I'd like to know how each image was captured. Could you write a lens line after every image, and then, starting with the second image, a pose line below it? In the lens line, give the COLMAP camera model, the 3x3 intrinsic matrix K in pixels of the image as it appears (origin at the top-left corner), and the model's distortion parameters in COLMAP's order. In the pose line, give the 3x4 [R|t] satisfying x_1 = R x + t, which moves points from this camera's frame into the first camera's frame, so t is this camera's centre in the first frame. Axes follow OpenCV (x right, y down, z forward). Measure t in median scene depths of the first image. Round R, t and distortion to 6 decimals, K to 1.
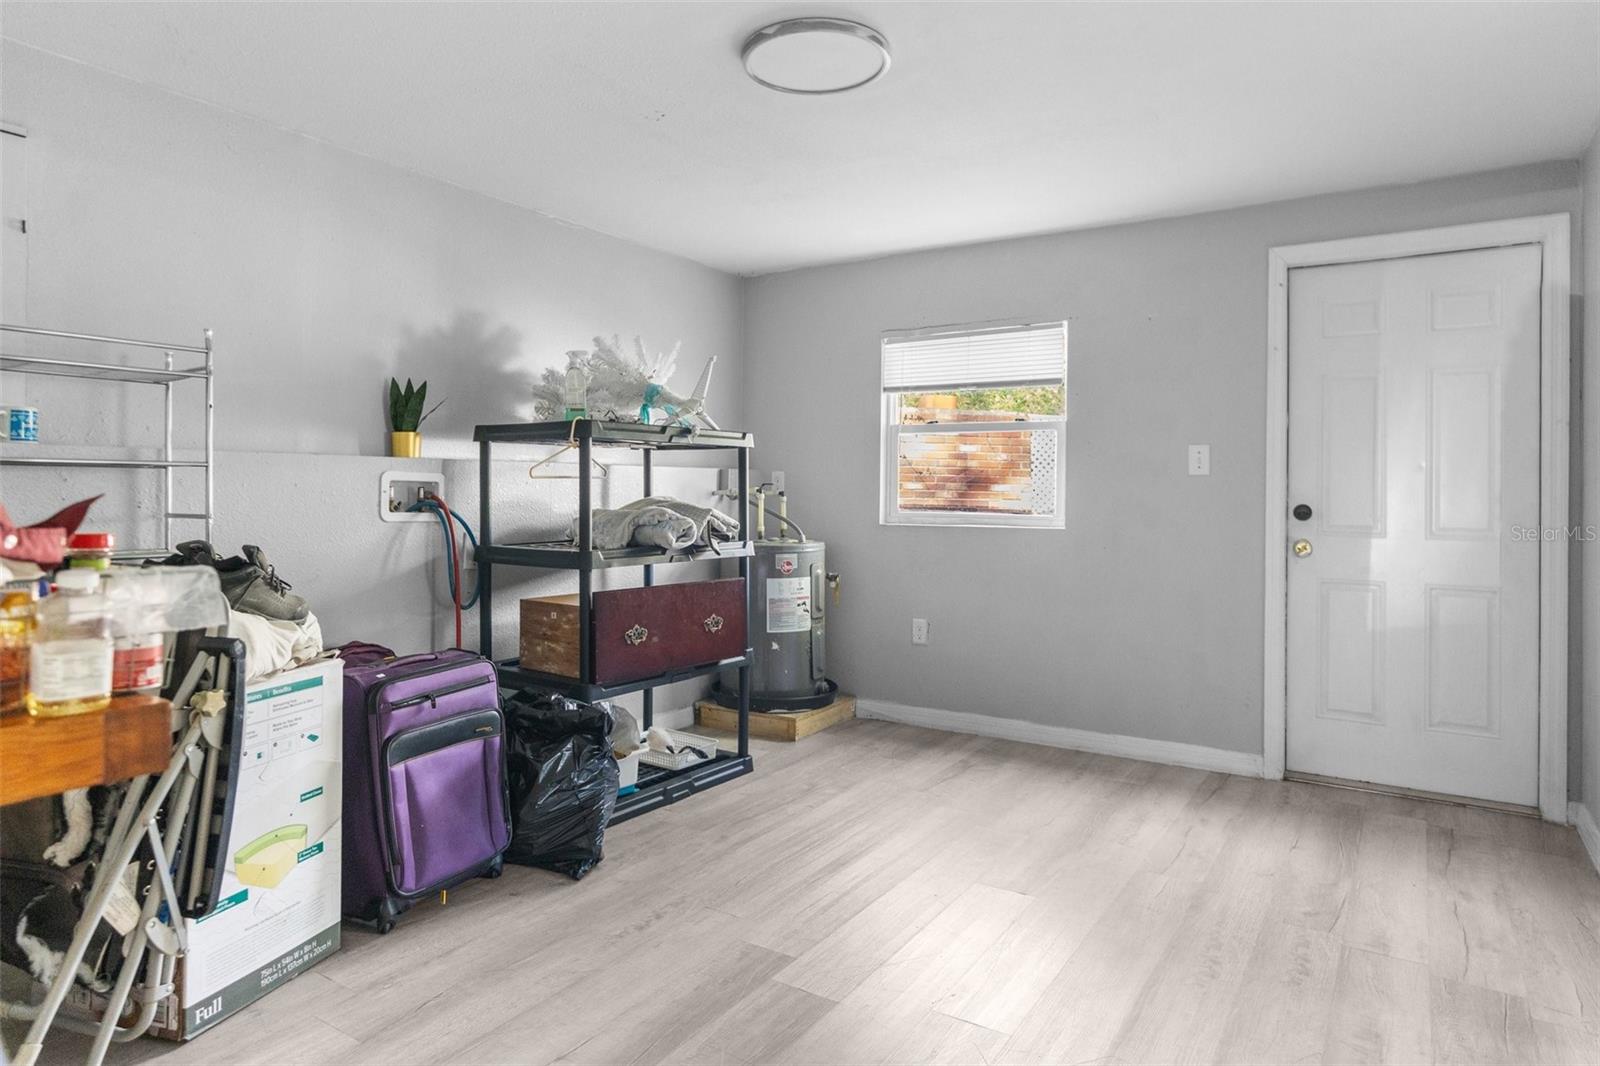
lens RADIAL K [[961.2, 0, 801.1], [0, 961.2, 493.8], [0, 0, 1]] dist [-0.000920, 0.000067]
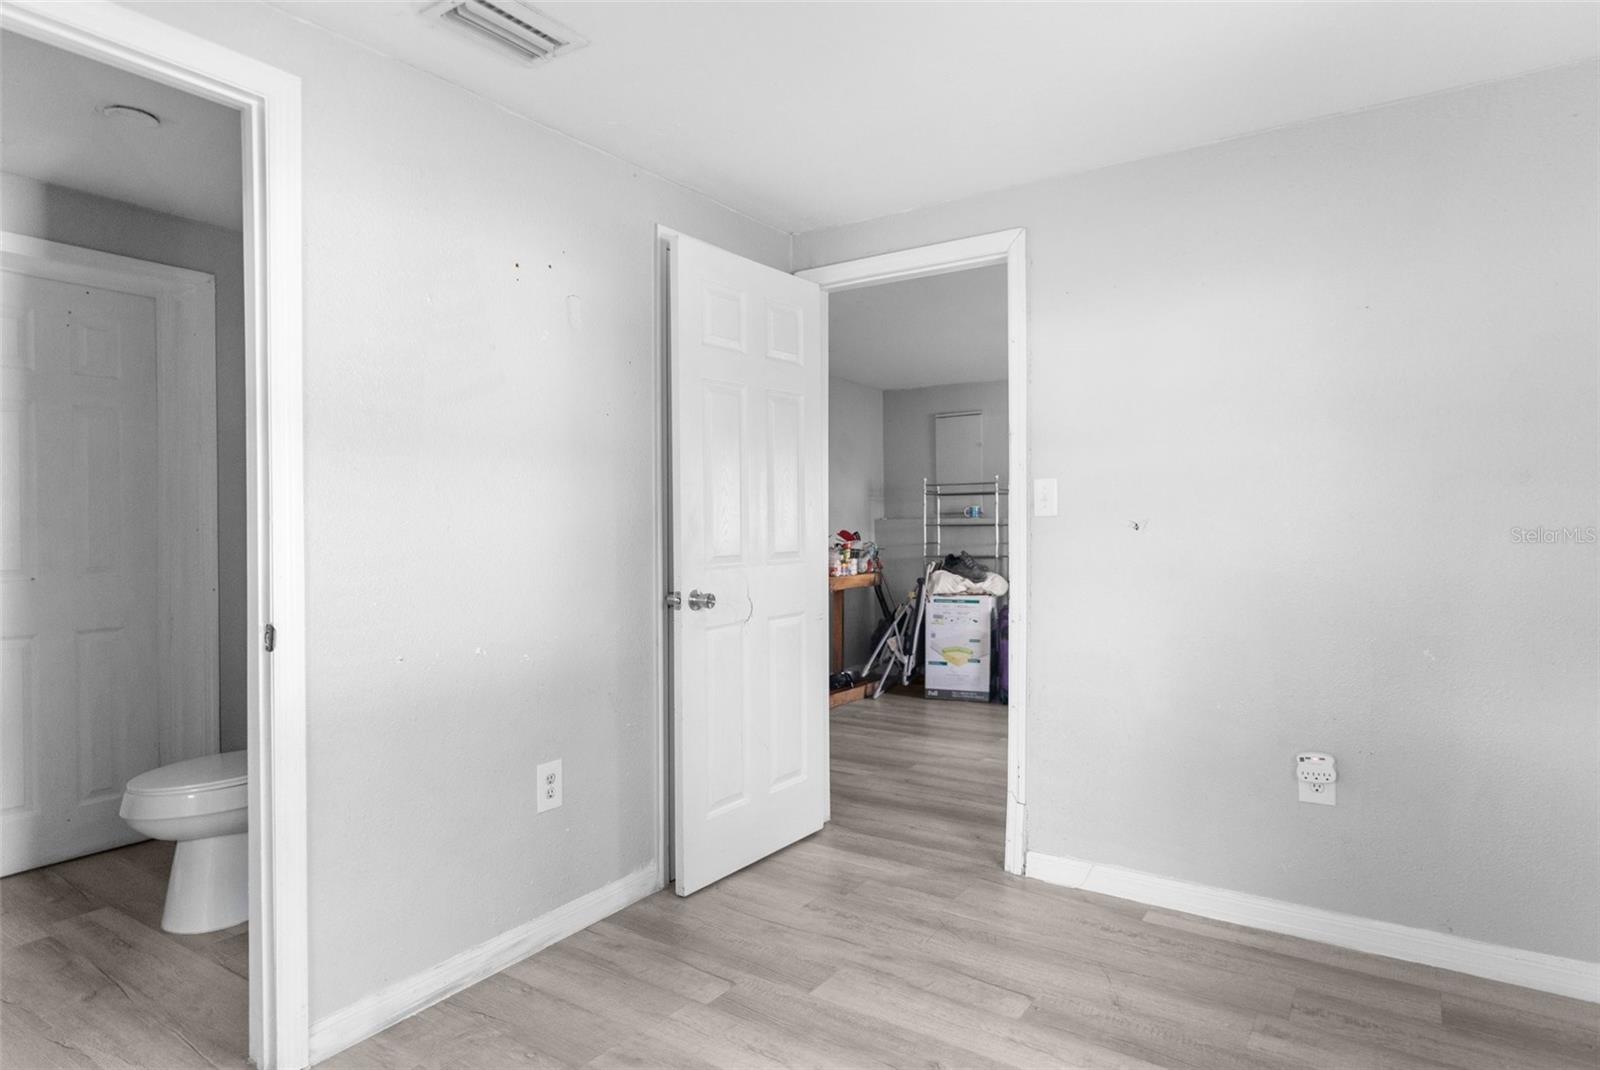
lens RADIAL K [[934.1, 0, 800.0], [0, 934.1, 535.0], [0, 0, 1]] dist [-0.002333, -0.000323]
pose [[-0.012216, 0.000852, -0.999925, 2.236720], [-0.002562, 0.999996, 0.000884, -0.001370], [0.999922, 0.002573, -0.012214, 0.510805]]
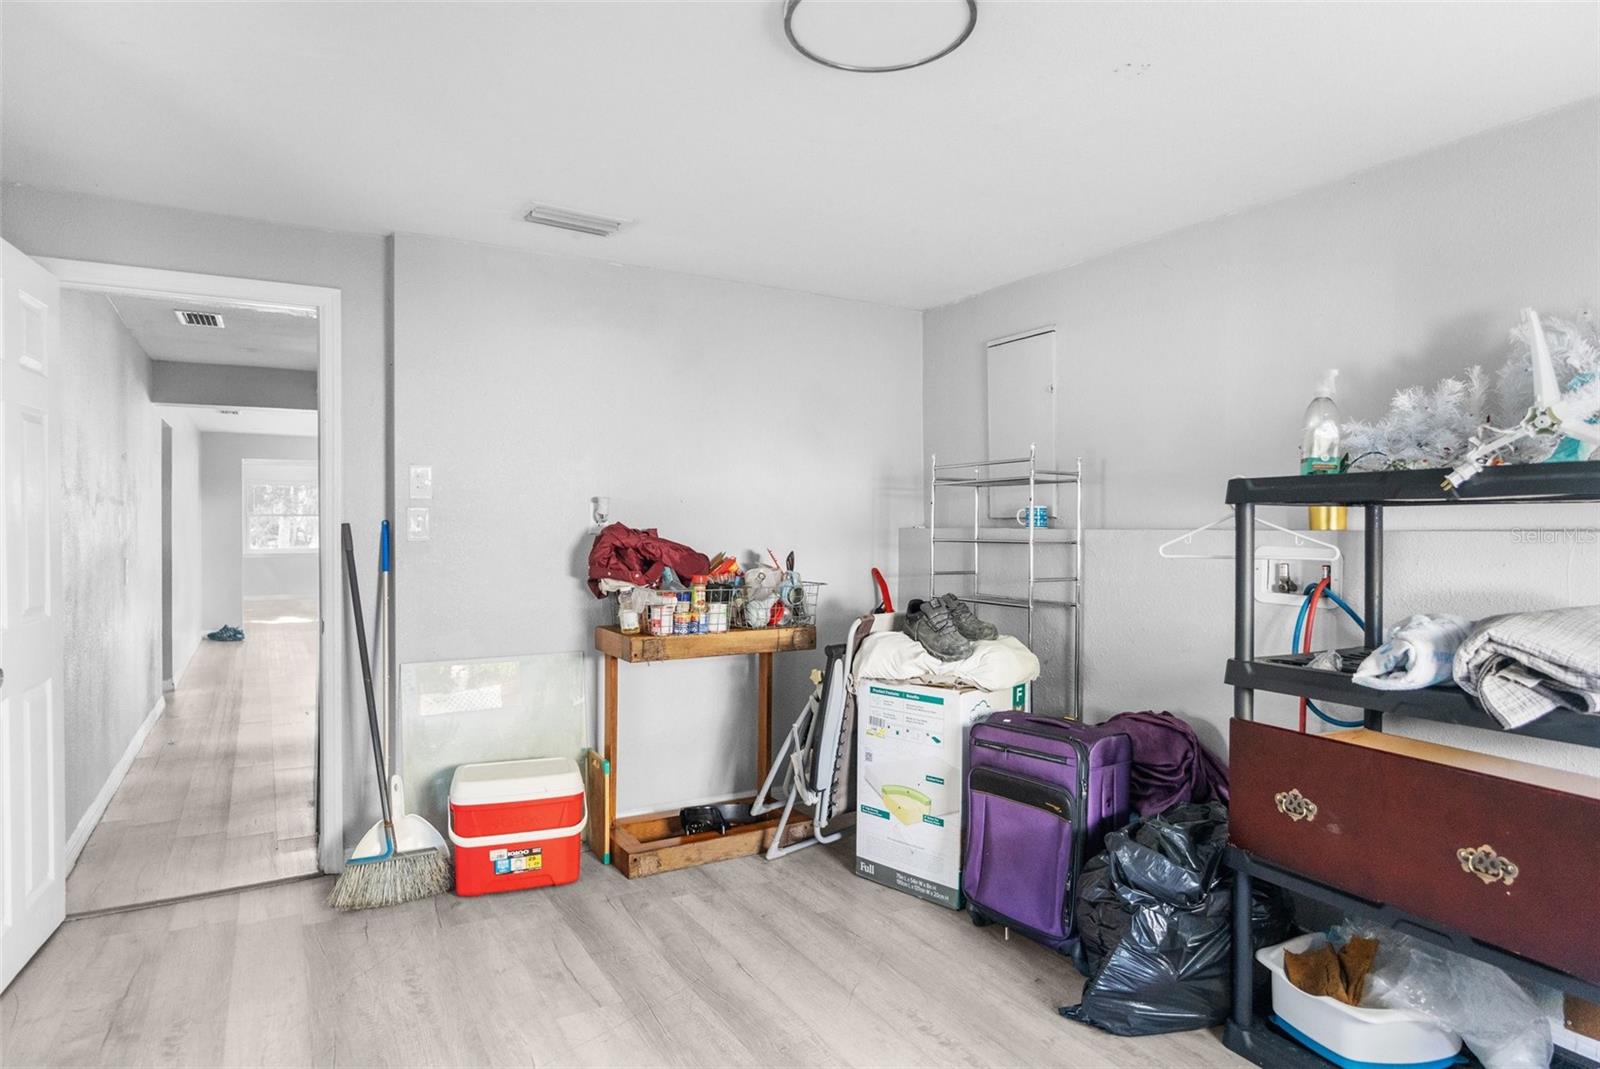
lens RADIAL K [[922.6, 0, 770.6], [0, 922.6, 532.7], [0, 0, 1]] dist [0.000595, 0.000078]
pose [[-0.481934, -0.001611, -0.876206, 0.777507], [-0.009420, 0.999950, 0.003343, -0.049383], [0.876157, 0.009865, -0.481926, 1.420967]]
